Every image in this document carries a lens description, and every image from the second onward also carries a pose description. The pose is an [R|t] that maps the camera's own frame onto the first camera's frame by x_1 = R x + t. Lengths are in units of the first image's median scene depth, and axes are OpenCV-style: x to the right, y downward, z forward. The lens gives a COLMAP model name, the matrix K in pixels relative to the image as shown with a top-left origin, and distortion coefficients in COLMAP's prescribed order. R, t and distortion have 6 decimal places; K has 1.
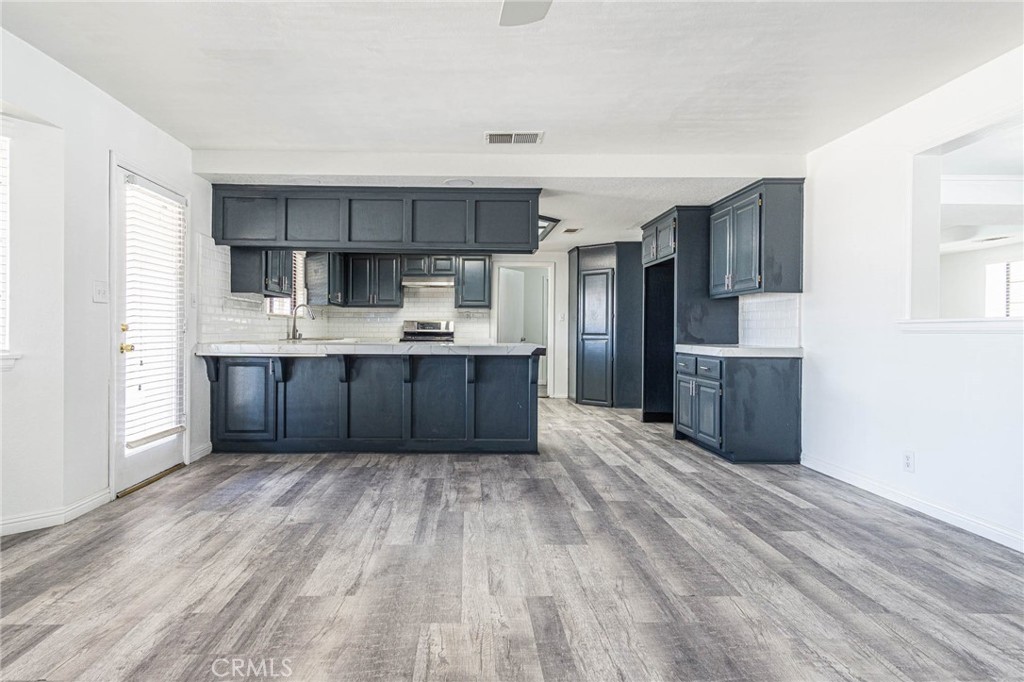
lens RADIAL K [[559.6, 0, 472.0], [0, 559.6, 335.4], [0, 0, 1]] dist [0.004115, 0.002411]
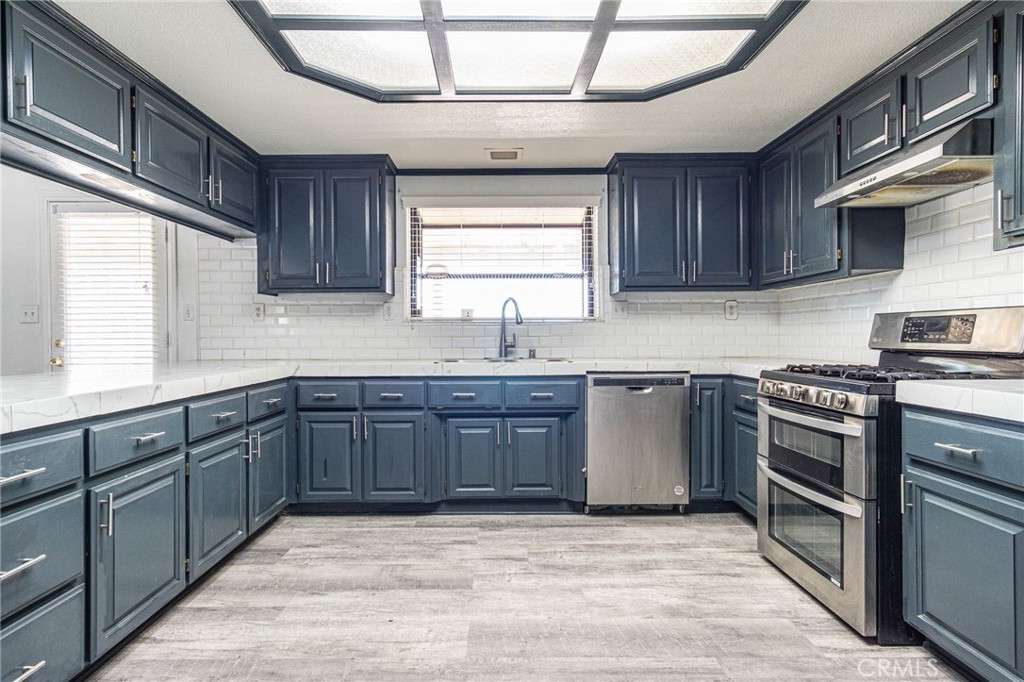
lens RADIAL K [[541.3, 0, 501.1], [0, 541.3, 337.5], [0, 0, 1]] dist [0.004929, 0.001800]
pose [[-0.013116, -0.000609, -0.999914, 0.570964], [-0.002686, 0.999996, -0.000574, -0.035633], [0.999910, 0.002678, -0.013118, 2.327446]]
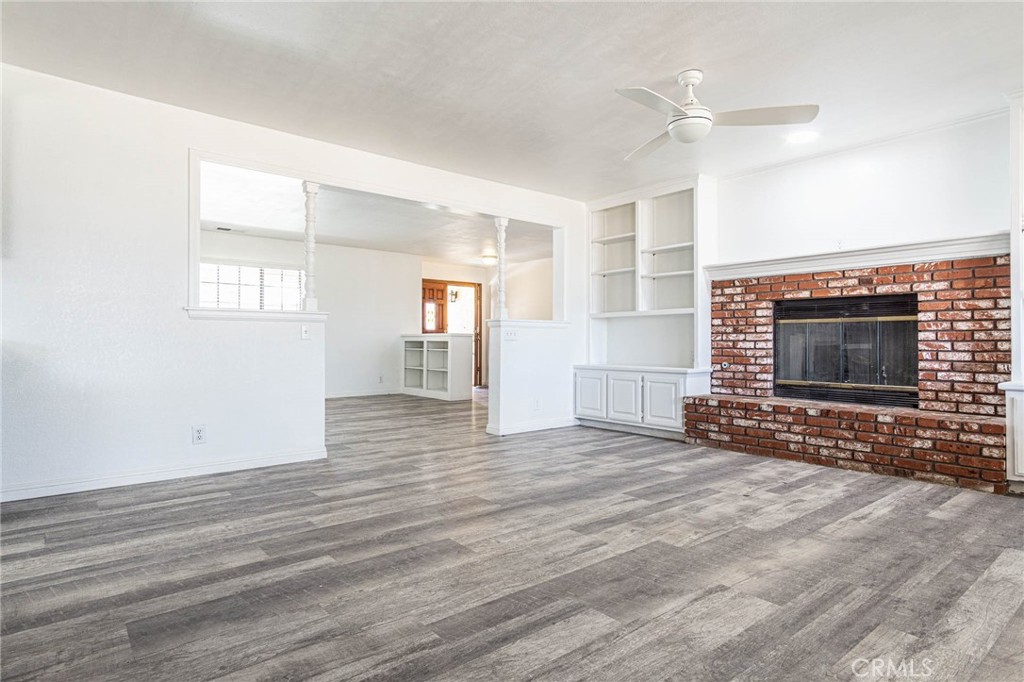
lens RADIAL K [[555.0, 0, 507.6], [0, 555.0, 316.2], [0, 0, 1]] dist [0.004226, 0.001488]
pose [[-0.628693, 0.029943, 0.777077, -0.563233], [0.000684, 0.999279, -0.037952, 0.038003], [-0.777654, -0.023329, -0.628260, 1.458229]]
